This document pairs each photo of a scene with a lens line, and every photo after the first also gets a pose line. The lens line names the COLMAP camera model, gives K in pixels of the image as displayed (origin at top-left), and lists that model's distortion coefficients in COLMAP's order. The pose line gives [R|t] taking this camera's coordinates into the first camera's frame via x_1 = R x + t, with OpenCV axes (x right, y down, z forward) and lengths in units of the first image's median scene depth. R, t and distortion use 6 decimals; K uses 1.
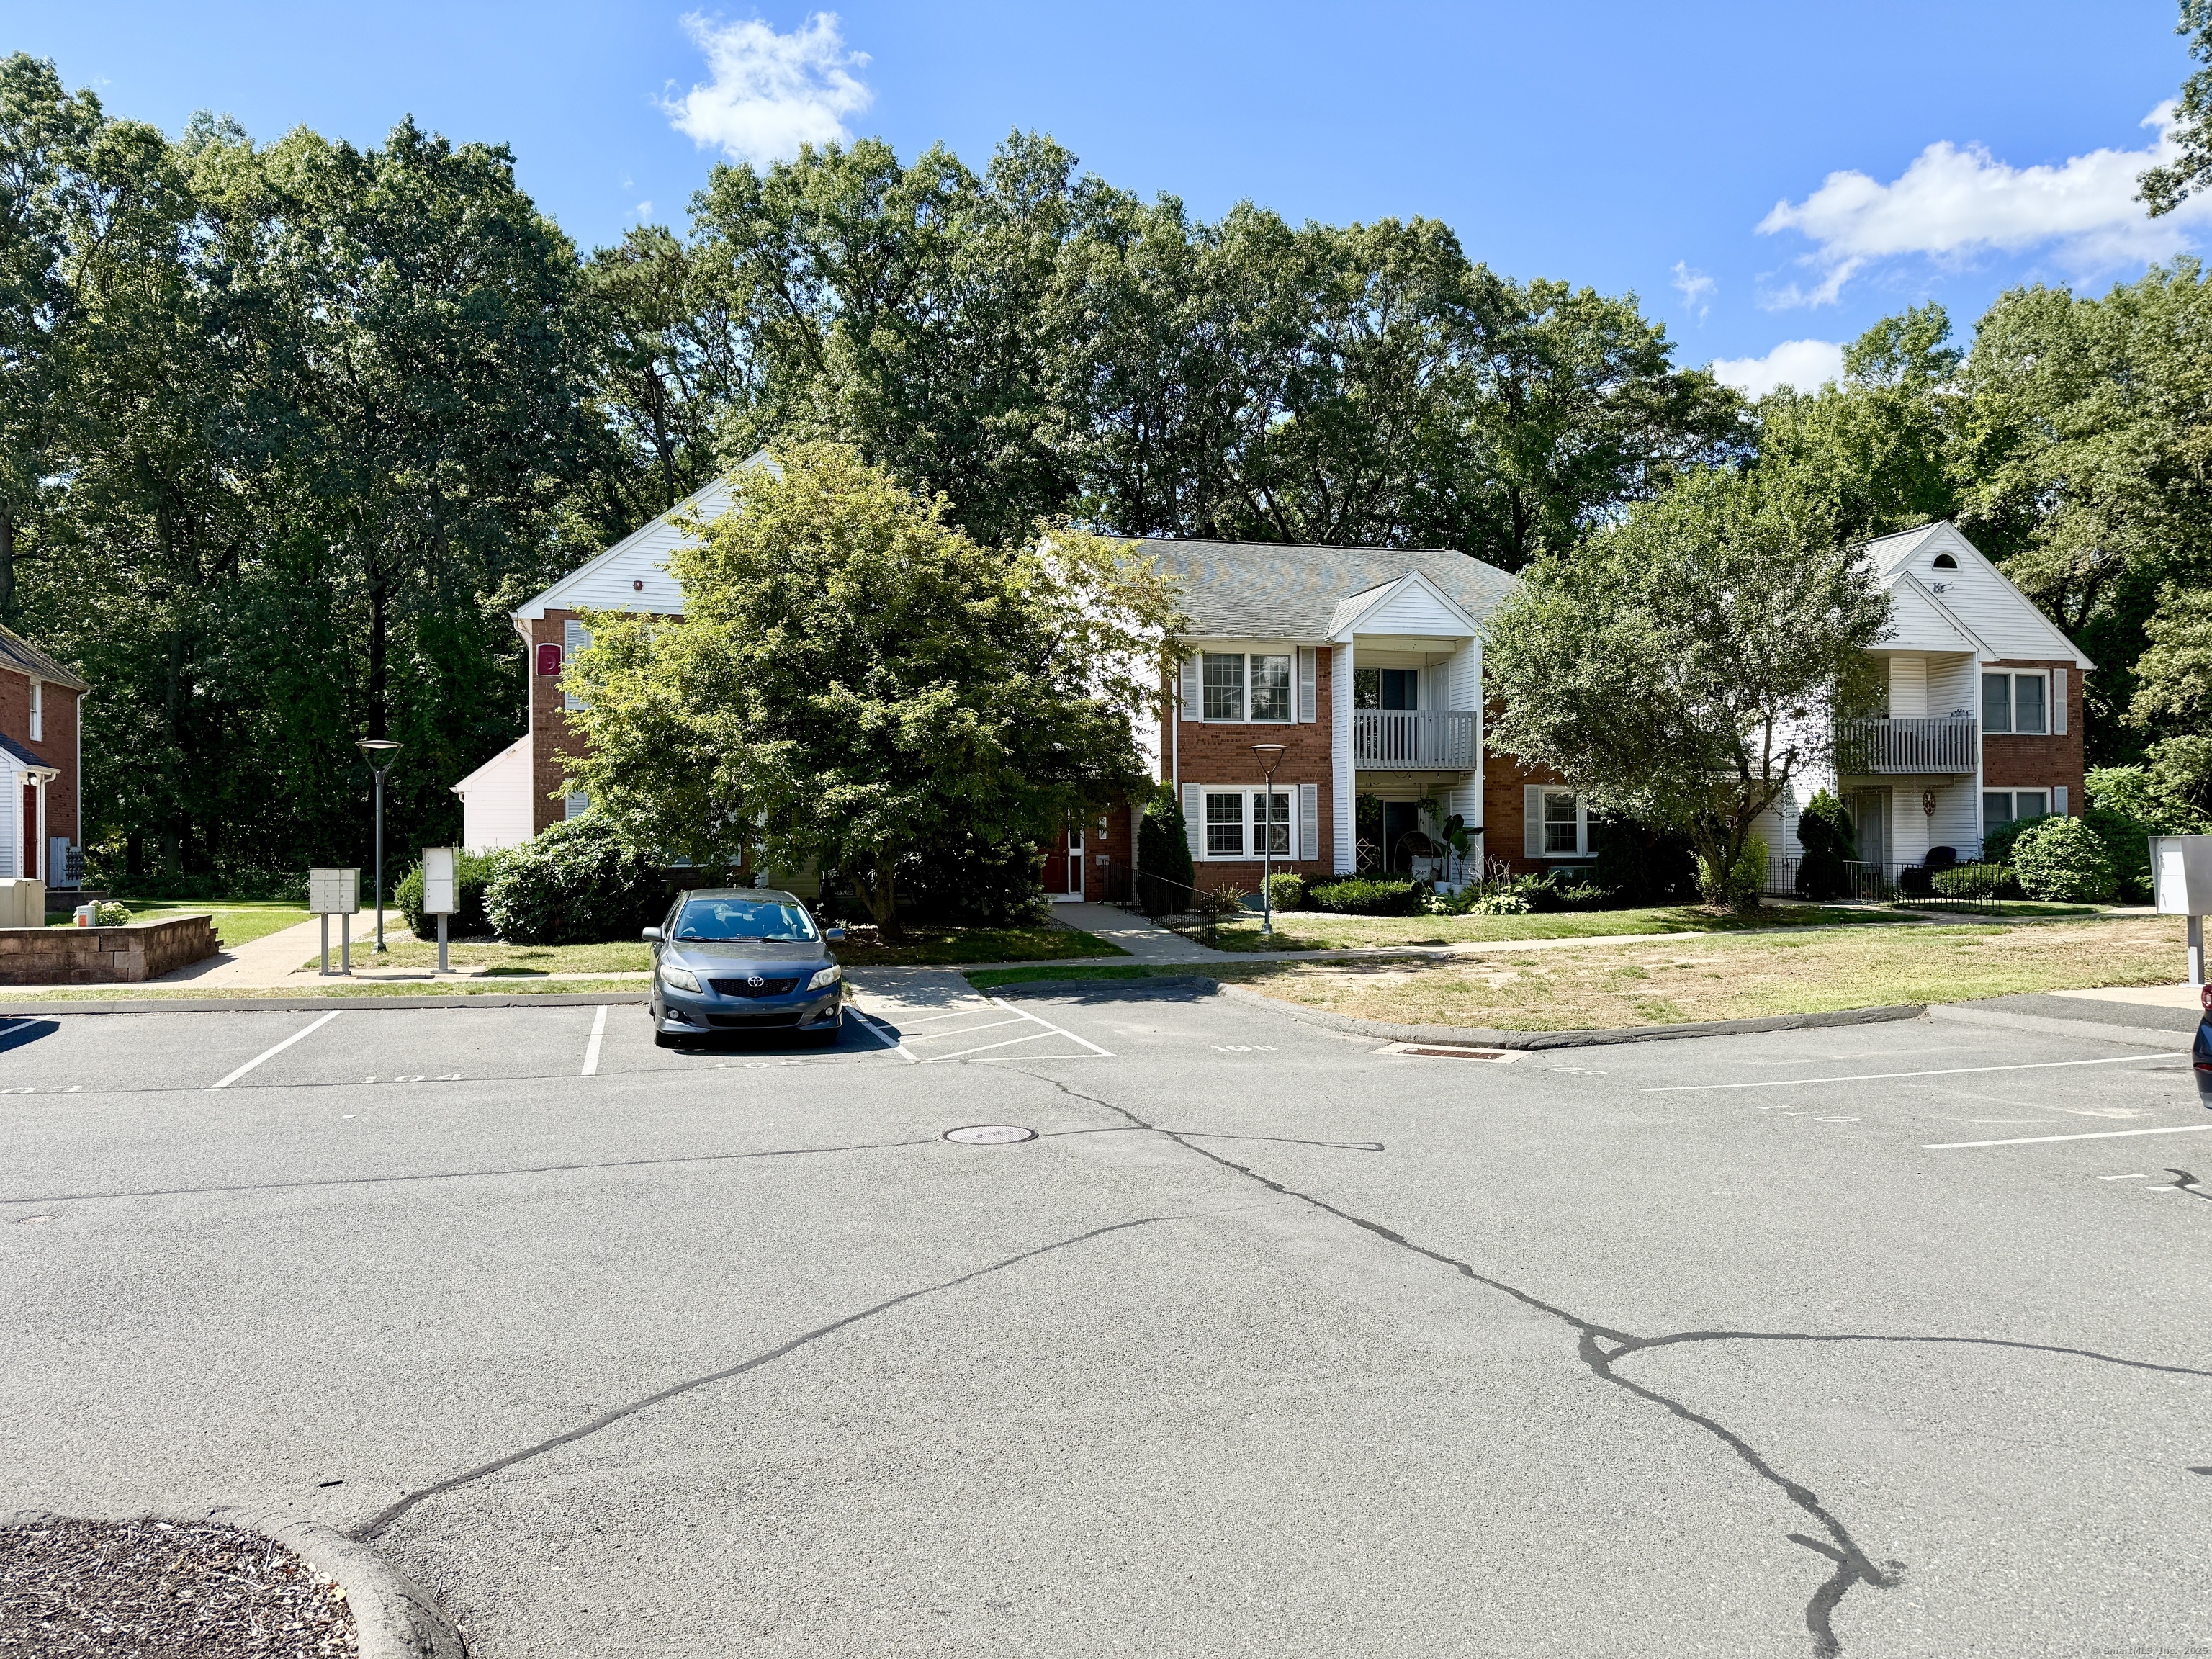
lens RADIAL K [[1516.3, 0, 1111.5], [0, 1516.3, 829.3], [0, 0, 1]] dist [0.021586, -0.002722]
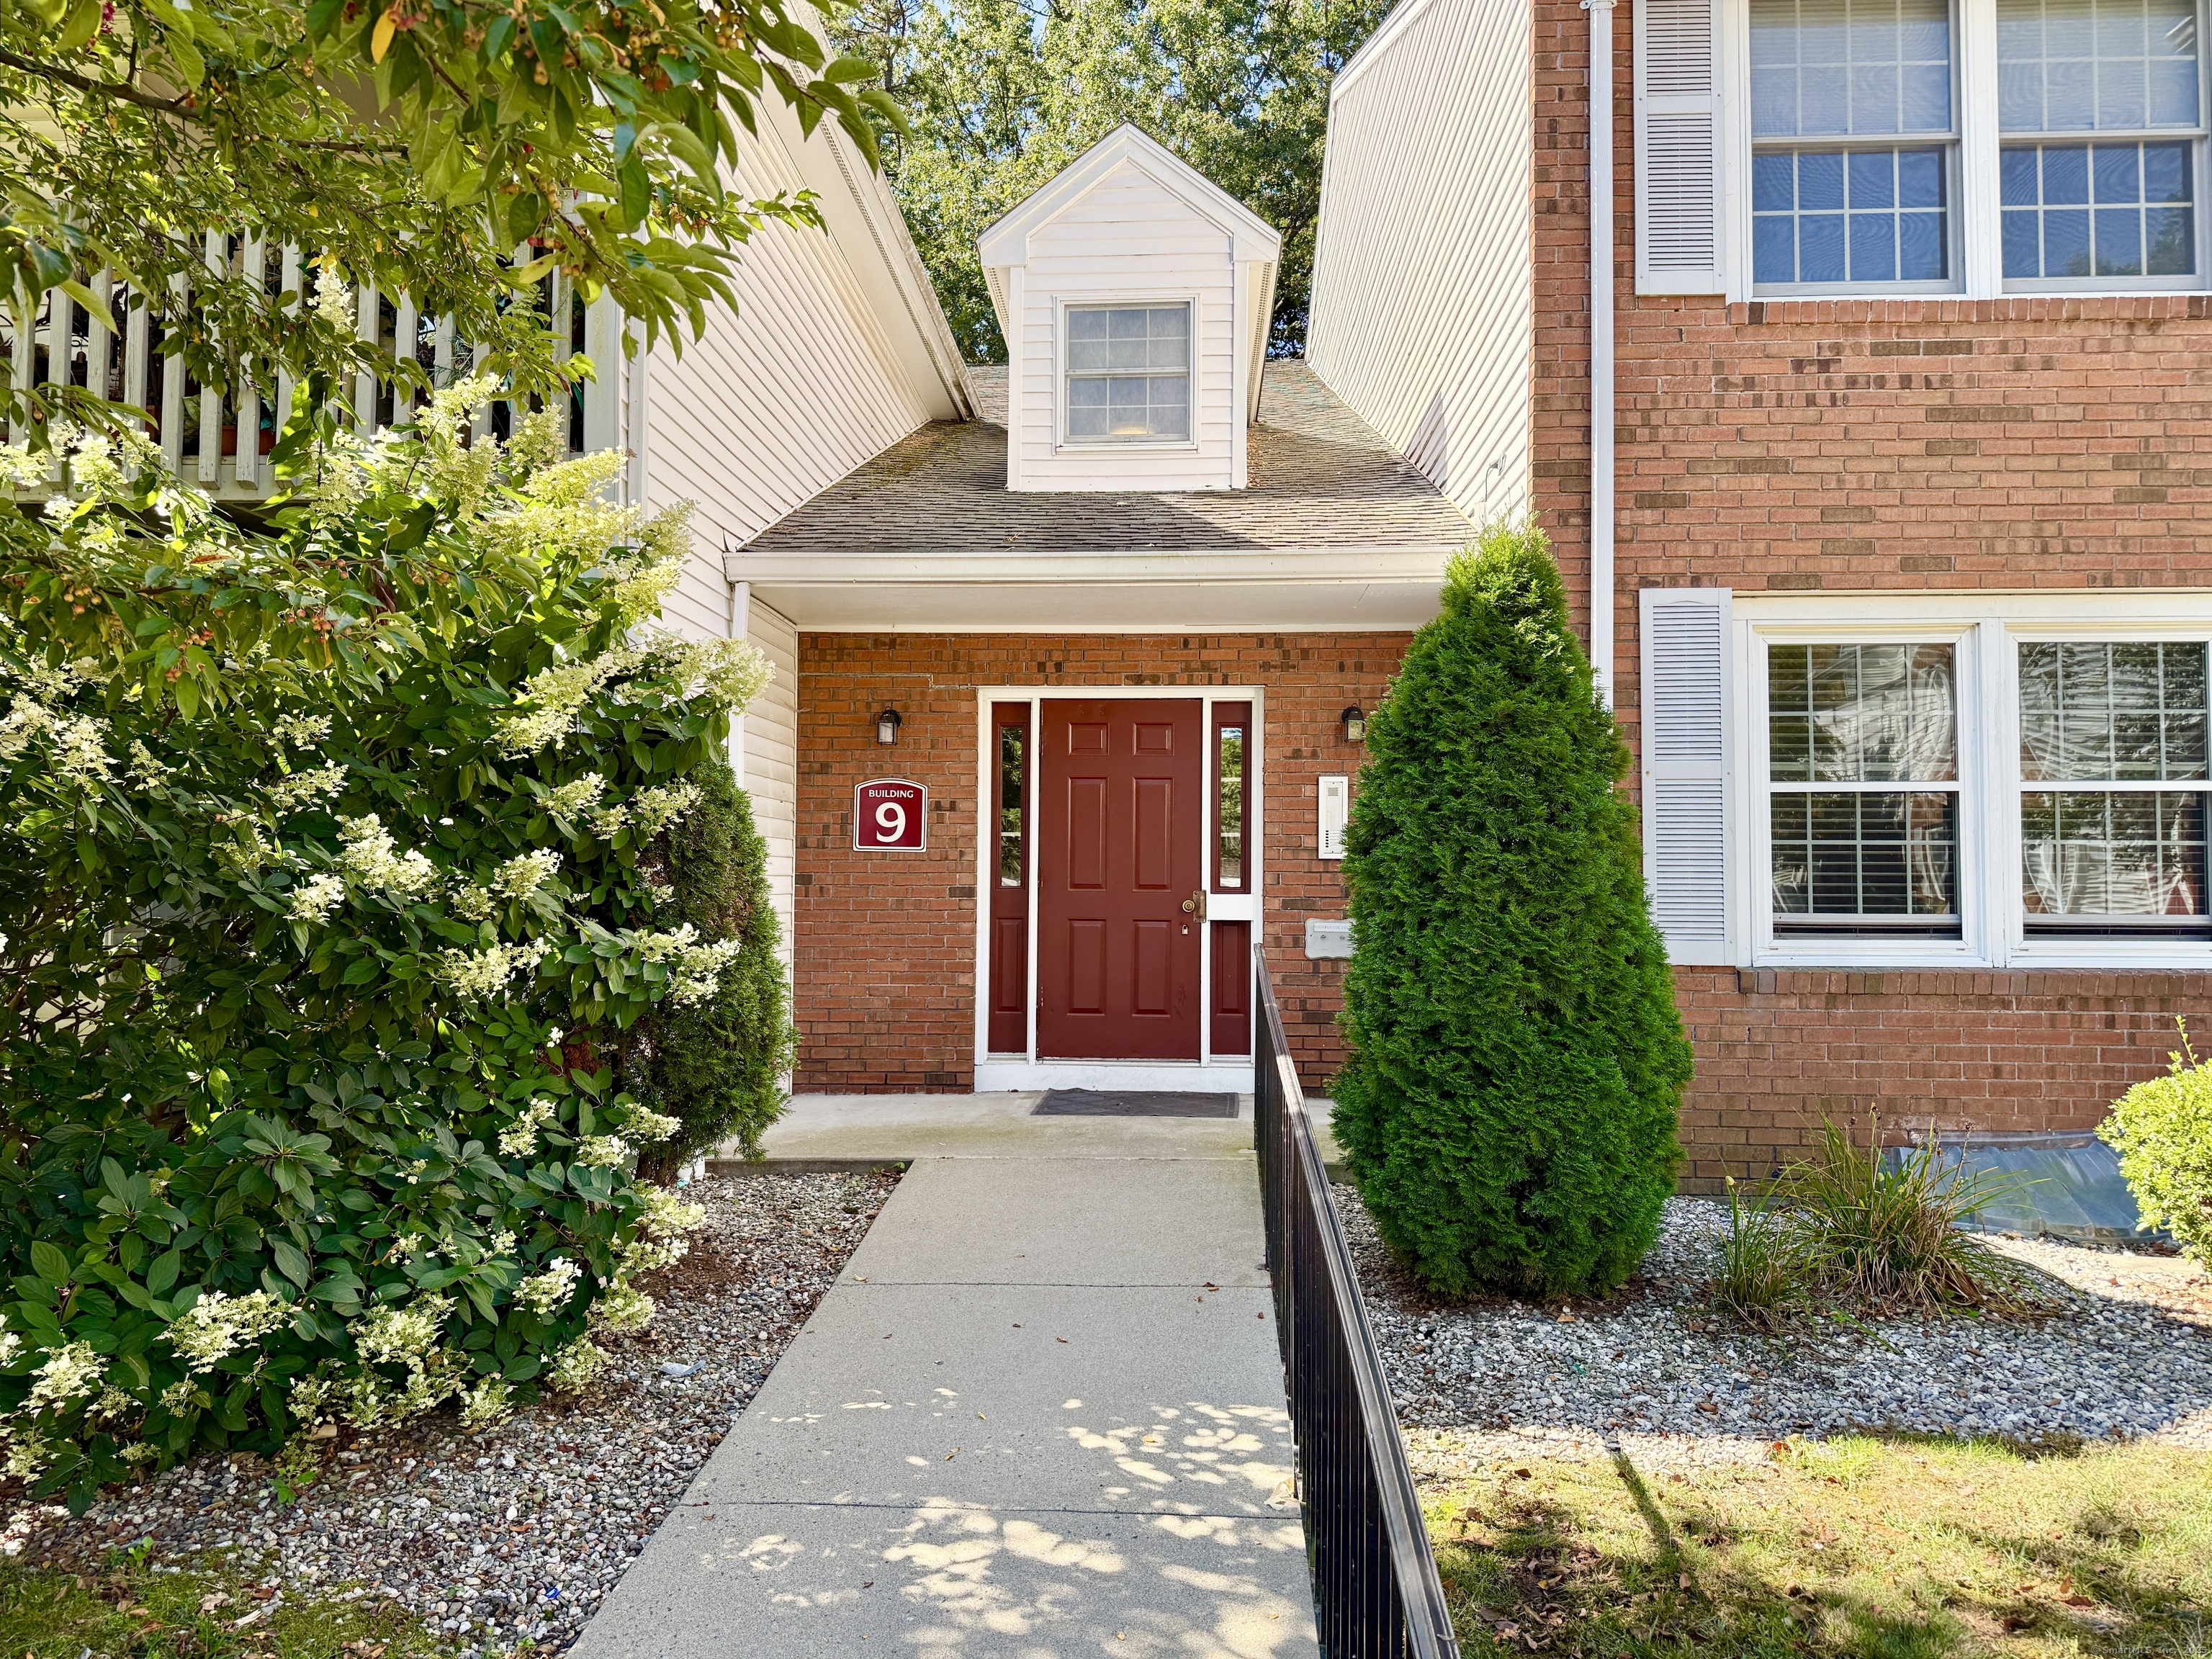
lens RADIAL K [[1516.3, 0, 1111.5], [0, 1516.3, 829.3], [0, 0, 1]] dist [0.021586, -0.002722]
pose [[0.940122, -0.001904, -0.340831, 0.048018], [-0.006945, 0.999670, -0.024742, 0.008070], [0.340766, 0.025627, 0.939799, 0.754467]]
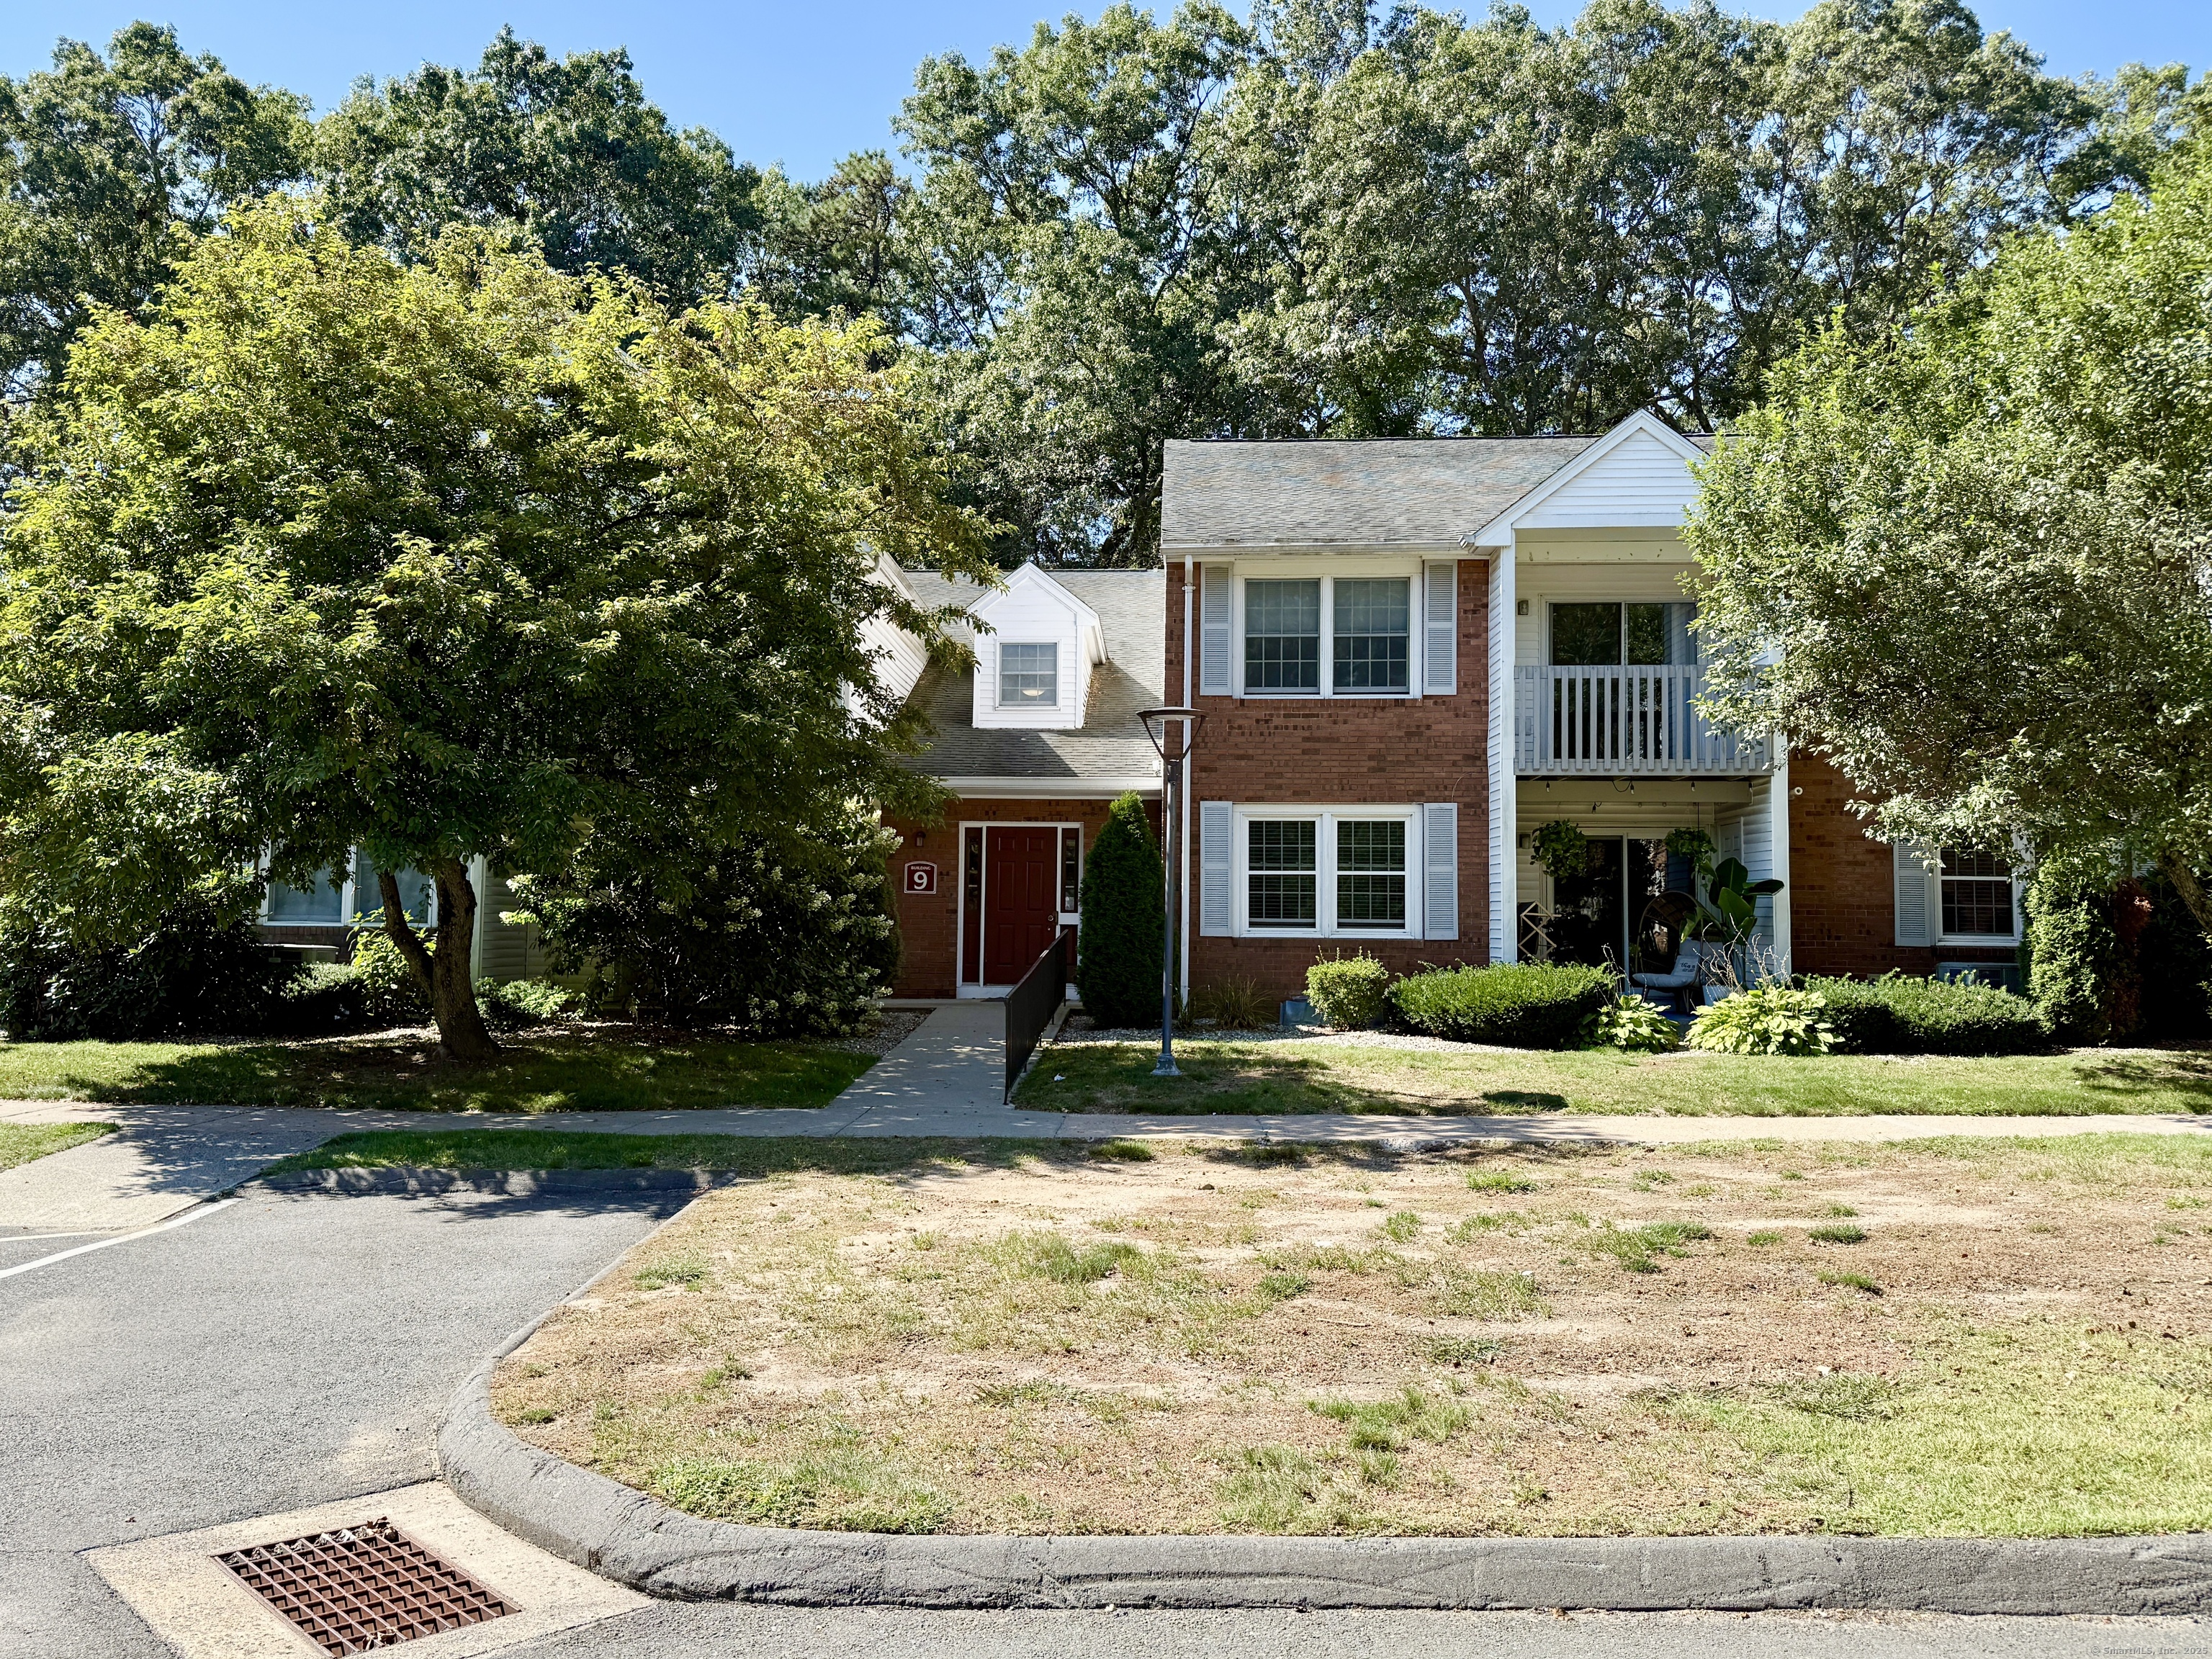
lens RADIAL K [[1701.8, 0, 1096.6], [0, 1701.8, 832.7], [0, 0, 1]] dist [0.016187, 0.001473]
pose [[0.941855, -0.001987, -0.336013, 0.220893], [-0.013473, 0.998955, -0.043670, 0.010229], [0.335749, 0.045658, 0.940844, 0.362709]]
